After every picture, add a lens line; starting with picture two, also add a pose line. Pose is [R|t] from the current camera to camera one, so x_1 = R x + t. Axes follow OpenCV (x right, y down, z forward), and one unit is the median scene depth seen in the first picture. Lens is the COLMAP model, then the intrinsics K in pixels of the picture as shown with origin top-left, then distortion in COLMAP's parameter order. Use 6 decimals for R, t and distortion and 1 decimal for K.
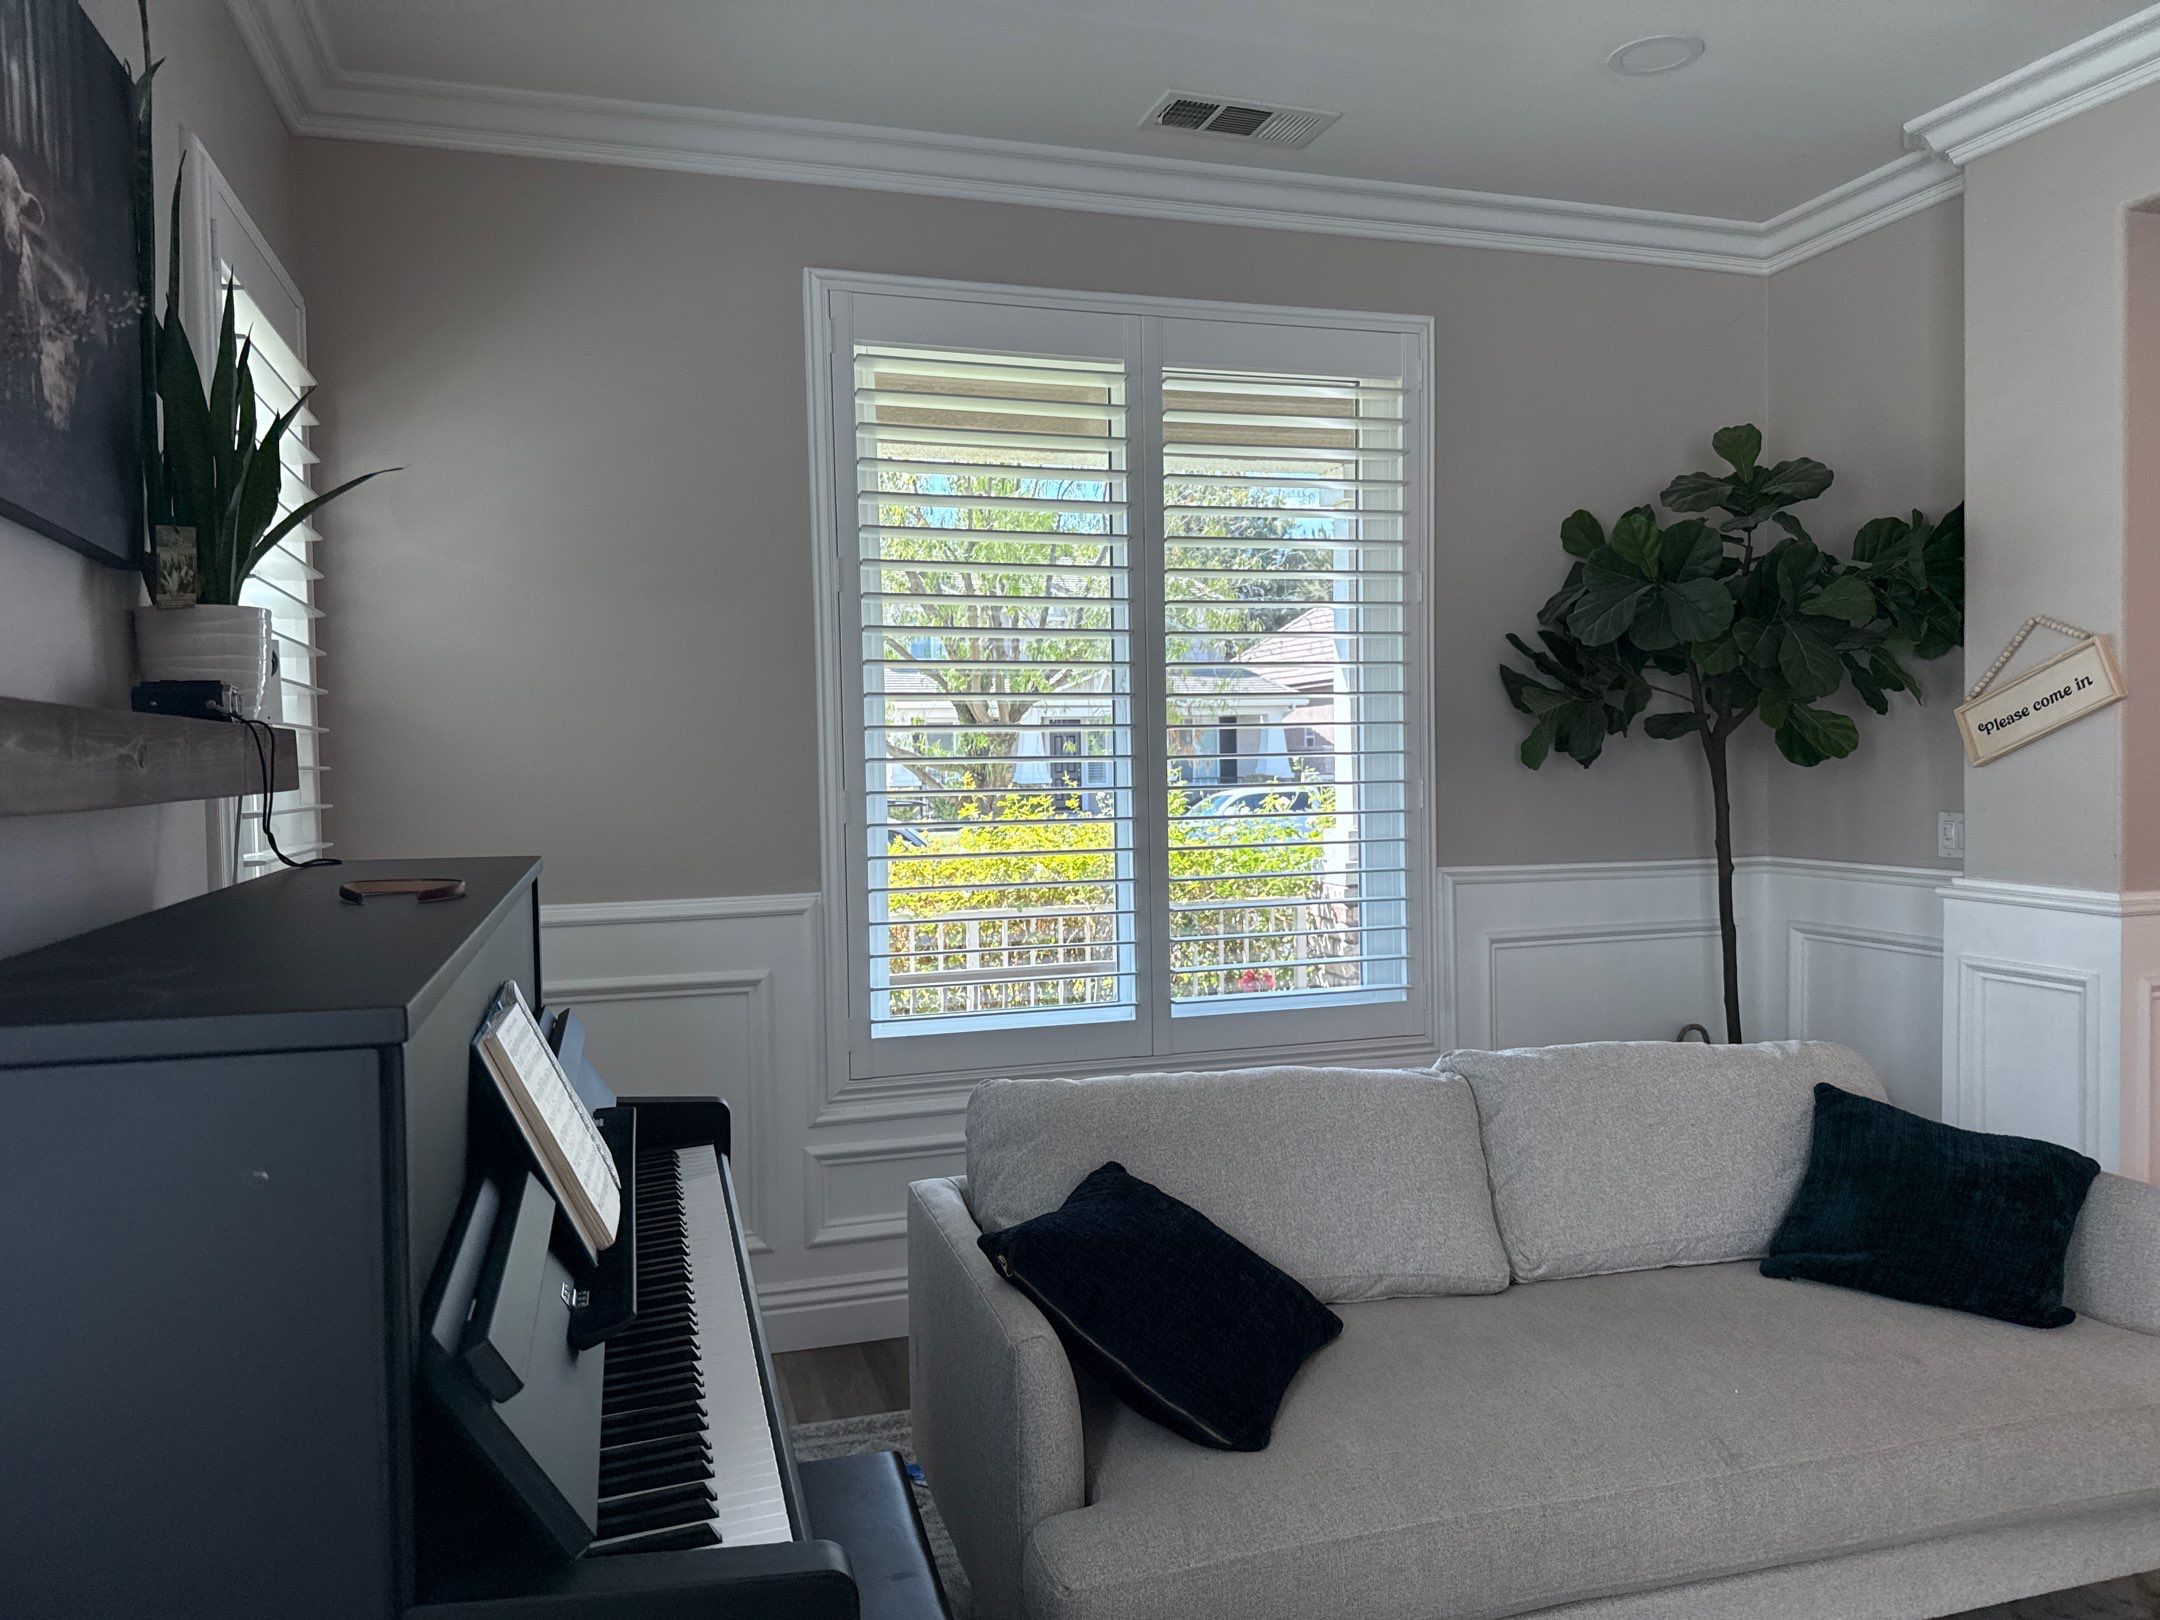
lens RADIAL K [[1507.1, 0, 1085.0], [0, 1507.1, 807.3], [0, 0, 1]] dist [0.006608, -0.013515]
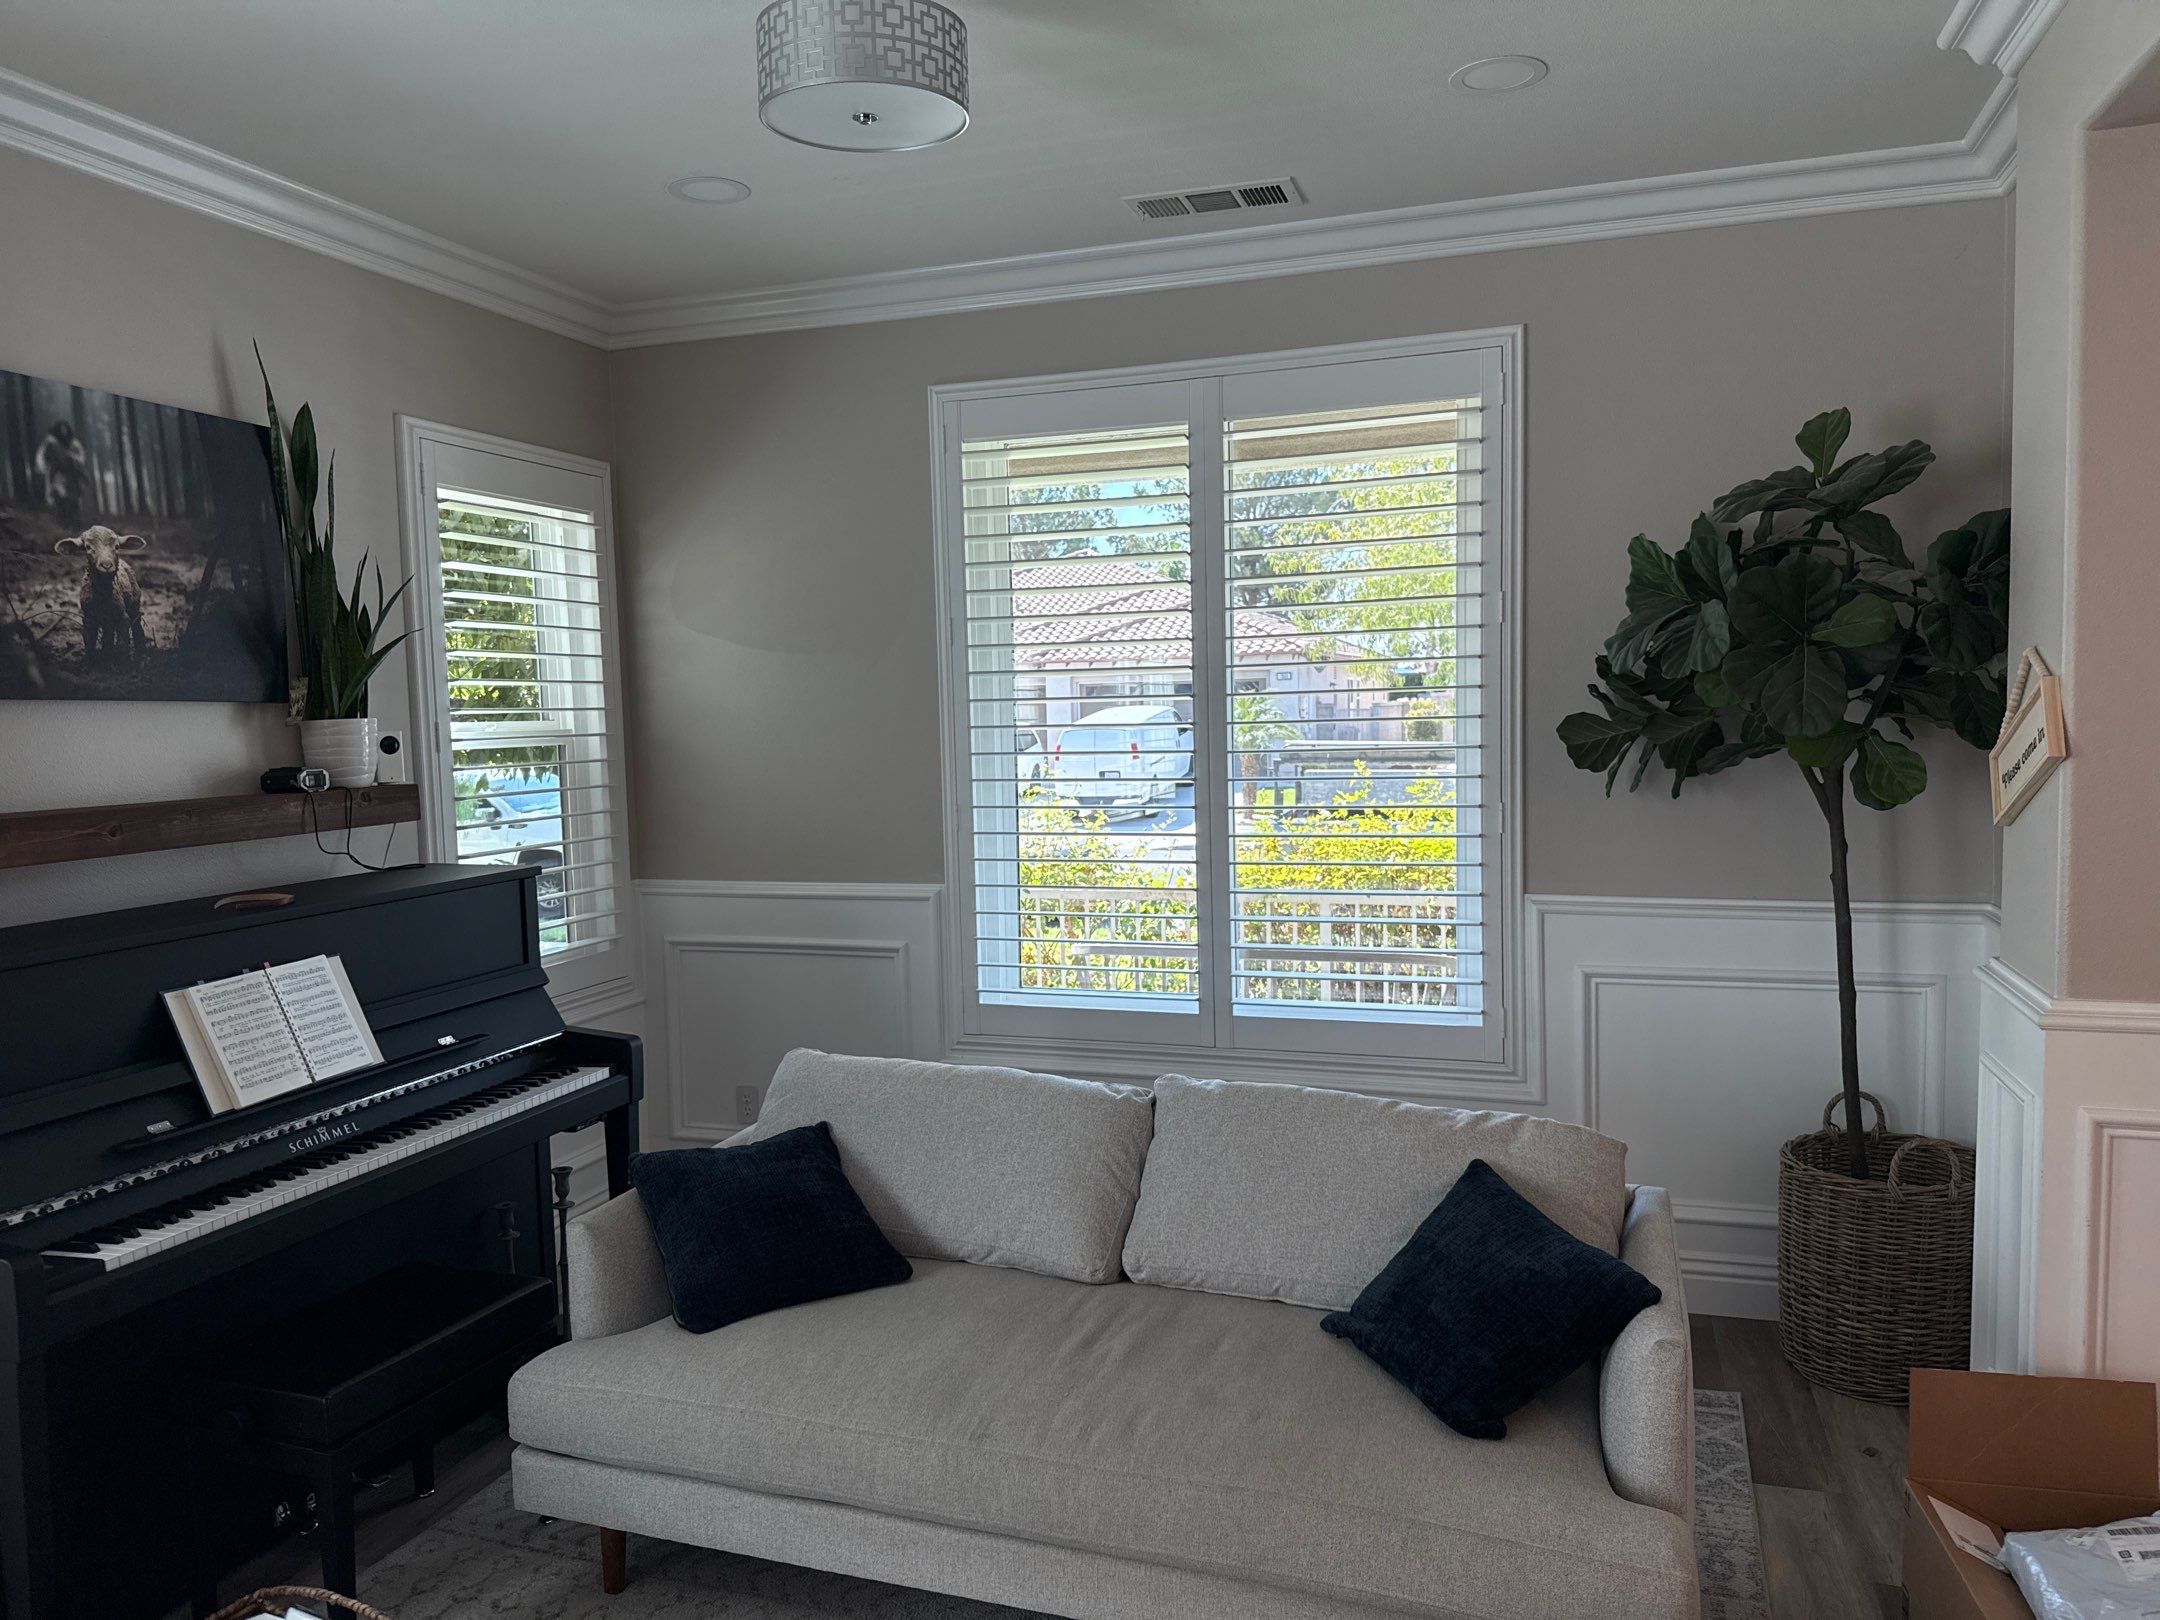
lens RADIAL K [[1507.1, 0, 1103.4], [0, 1507.1, 812.3], [0, 0, 1]] dist [0.006608, -0.013515]
pose [[0.815990, 0.038530, -0.576780, 0.620850], [-0.008857, 0.998492, 0.054171, -0.069081], [0.577998, -0.039095, 0.815101, 0.049356]]
